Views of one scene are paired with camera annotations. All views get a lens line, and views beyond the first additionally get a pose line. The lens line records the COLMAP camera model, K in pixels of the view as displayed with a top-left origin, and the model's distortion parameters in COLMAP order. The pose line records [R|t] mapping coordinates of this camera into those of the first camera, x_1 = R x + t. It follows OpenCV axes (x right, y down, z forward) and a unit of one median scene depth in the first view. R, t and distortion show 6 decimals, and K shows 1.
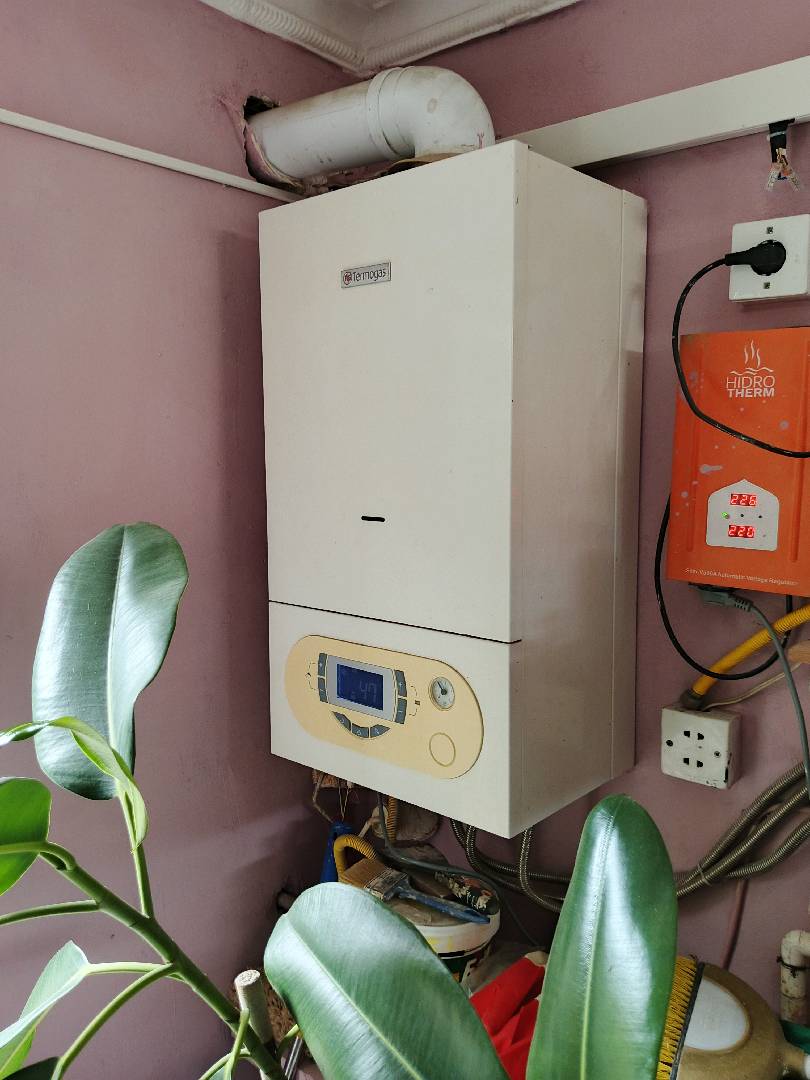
lens RADIAL K [[839.8, 0, 427.1], [0, 839.8, 519.3], [0, 0, 1]] dist [0.009577, 0.000418]
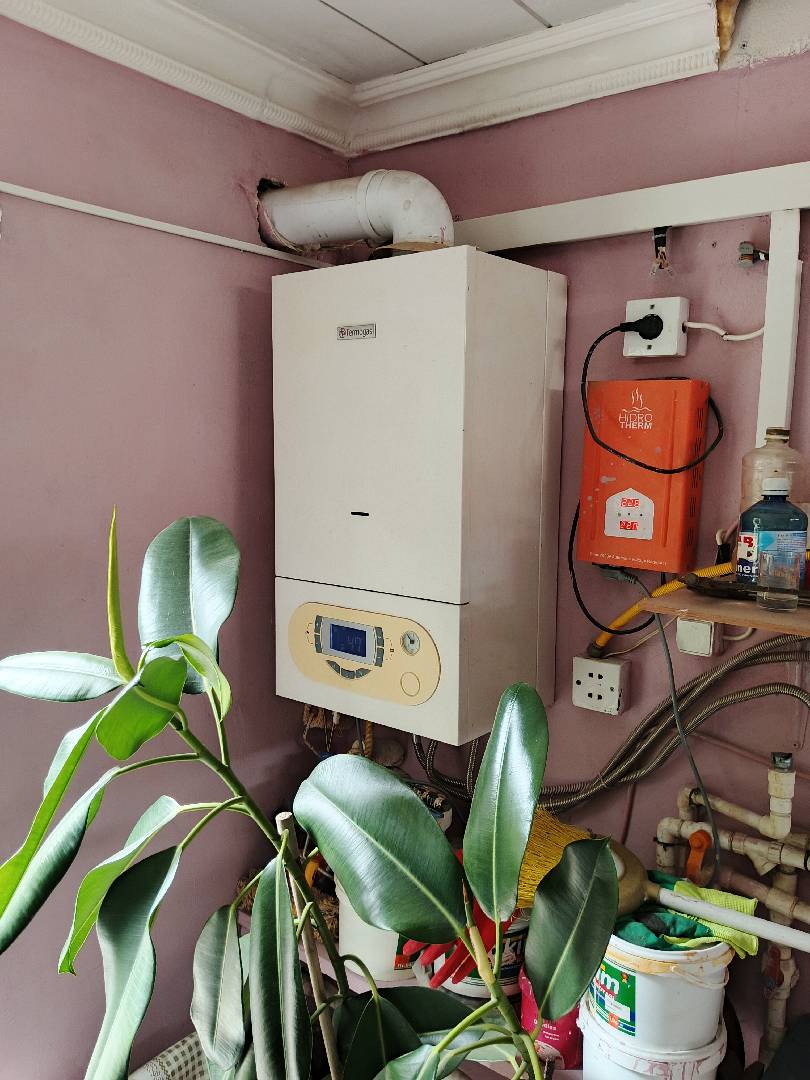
lens RADIAL K [[858.7, 0, 405.0], [0, 858.7, 540.0], [0, 0, 1]] dist [0.047783, 0.002003]
pose [[0.999723, 0.008168, 0.022052, -0.022883], [-0.008907, 0.999395, 0.033623, -0.005884], [-0.021764, -0.033810, 0.999191, -0.382628]]
